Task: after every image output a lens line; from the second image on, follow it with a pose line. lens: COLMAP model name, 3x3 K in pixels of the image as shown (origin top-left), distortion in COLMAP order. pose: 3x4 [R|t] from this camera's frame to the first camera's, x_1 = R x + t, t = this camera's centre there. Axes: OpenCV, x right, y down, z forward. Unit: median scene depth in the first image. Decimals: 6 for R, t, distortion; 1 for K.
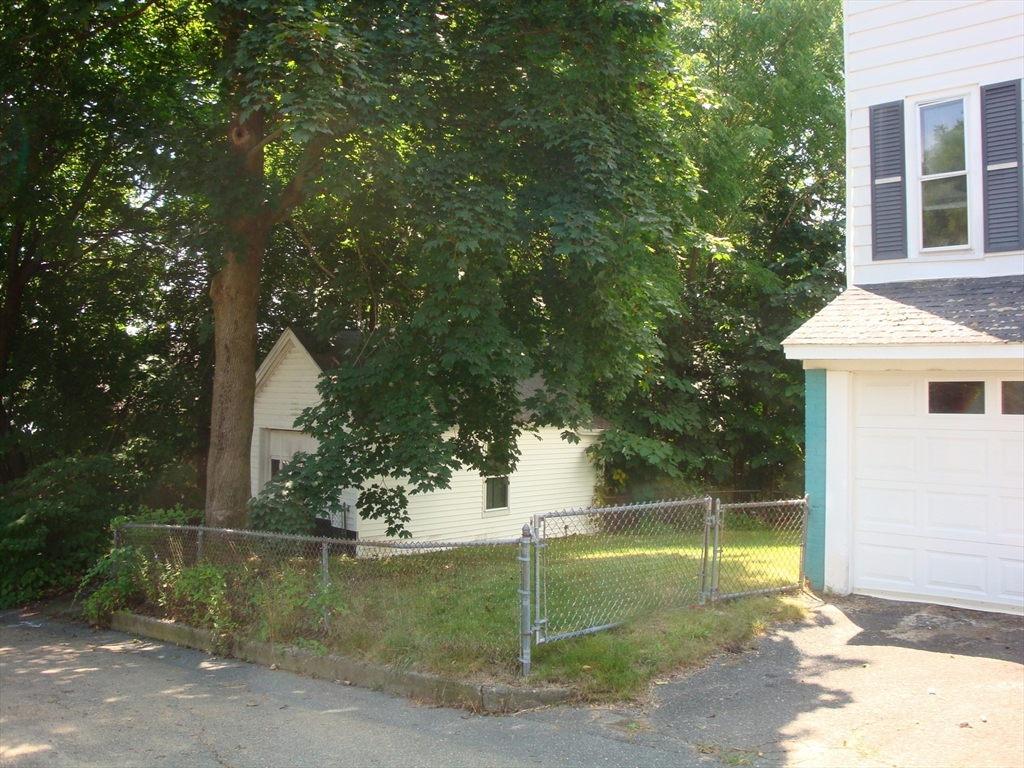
lens RADIAL K [[860.8, 0, 512.0], [0, 860.8, 384.0], [0, 0, 1]] dist [-0.179910, 0.154274]
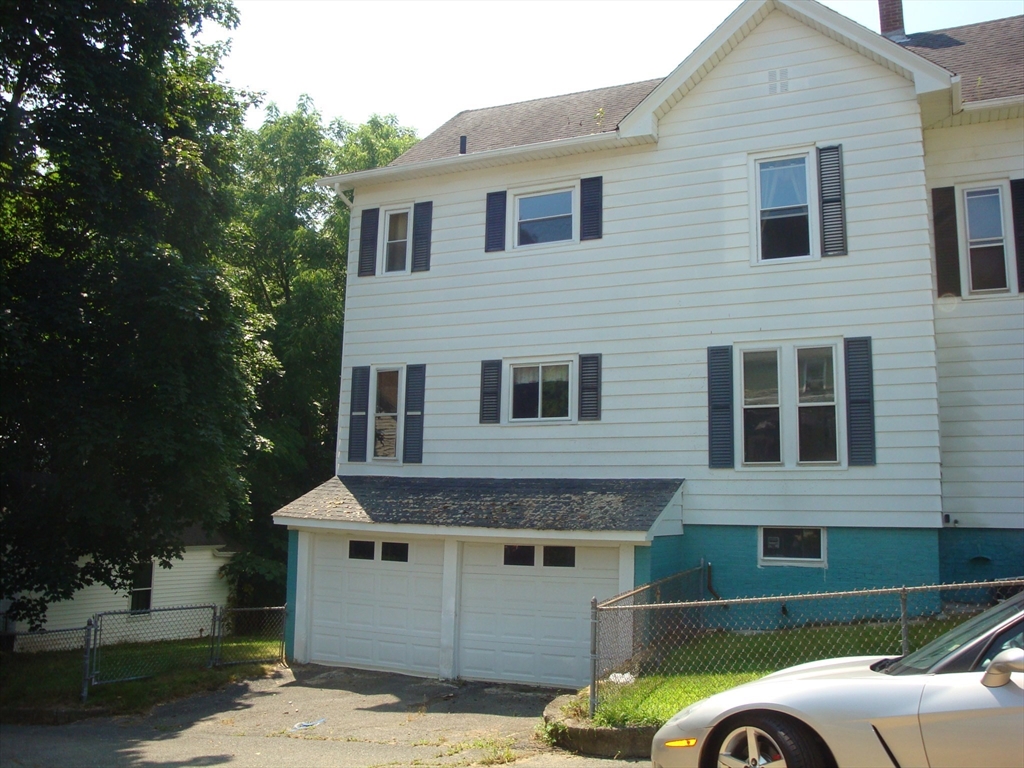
lens RADIAL K [[860.8, 0, 512.0], [0, 860.8, 384.0], [0, 0, 1]] dist [-0.179910, 0.154274]
pose [[0.950338, 0.055942, 0.306152, 0.217303], [-0.016893, 0.991534, -0.128744, -0.088765], [-0.310762, 0.117178, 0.943237, -0.721520]]
